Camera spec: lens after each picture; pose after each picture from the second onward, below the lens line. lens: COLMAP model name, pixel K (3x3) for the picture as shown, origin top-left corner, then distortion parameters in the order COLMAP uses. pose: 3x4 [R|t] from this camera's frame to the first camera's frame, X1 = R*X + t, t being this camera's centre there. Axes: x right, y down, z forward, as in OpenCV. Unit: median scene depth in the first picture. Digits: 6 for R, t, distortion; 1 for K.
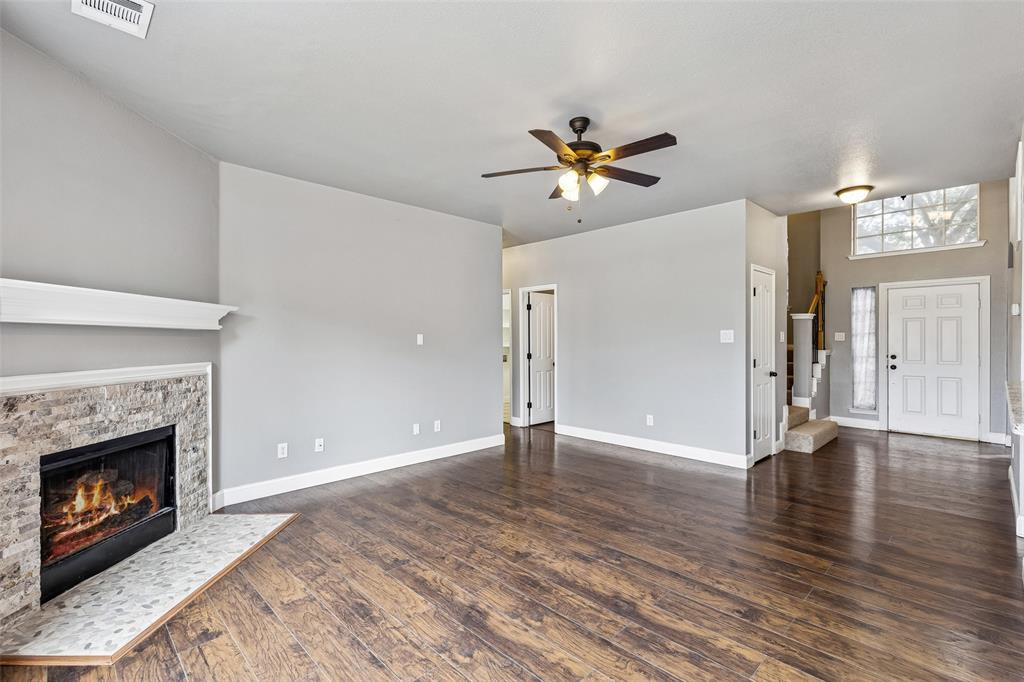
lens RADIAL K [[463.2, 0, 512.0], [0, 463.2, 341.0], [0, 0, 1]] dist [0.003915, -0.000281]
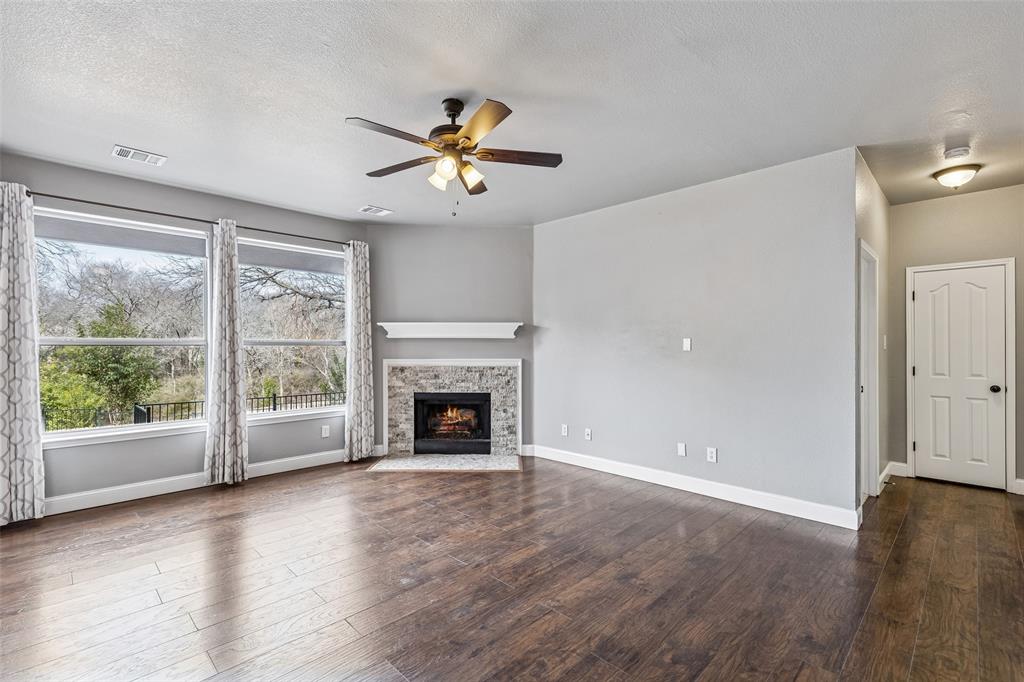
lens RADIAL K [[460.2, 0, 506.9], [0, 460.2, 343.5], [0, 0, 1]] dist [0.003297, 0.000368]
pose [[0.010750, 0.000904, -0.999942, 1.040491], [-0.002399, 0.999997, 0.000878, -0.008898], [0.999939, 0.002389, 0.010752, 1.080091]]
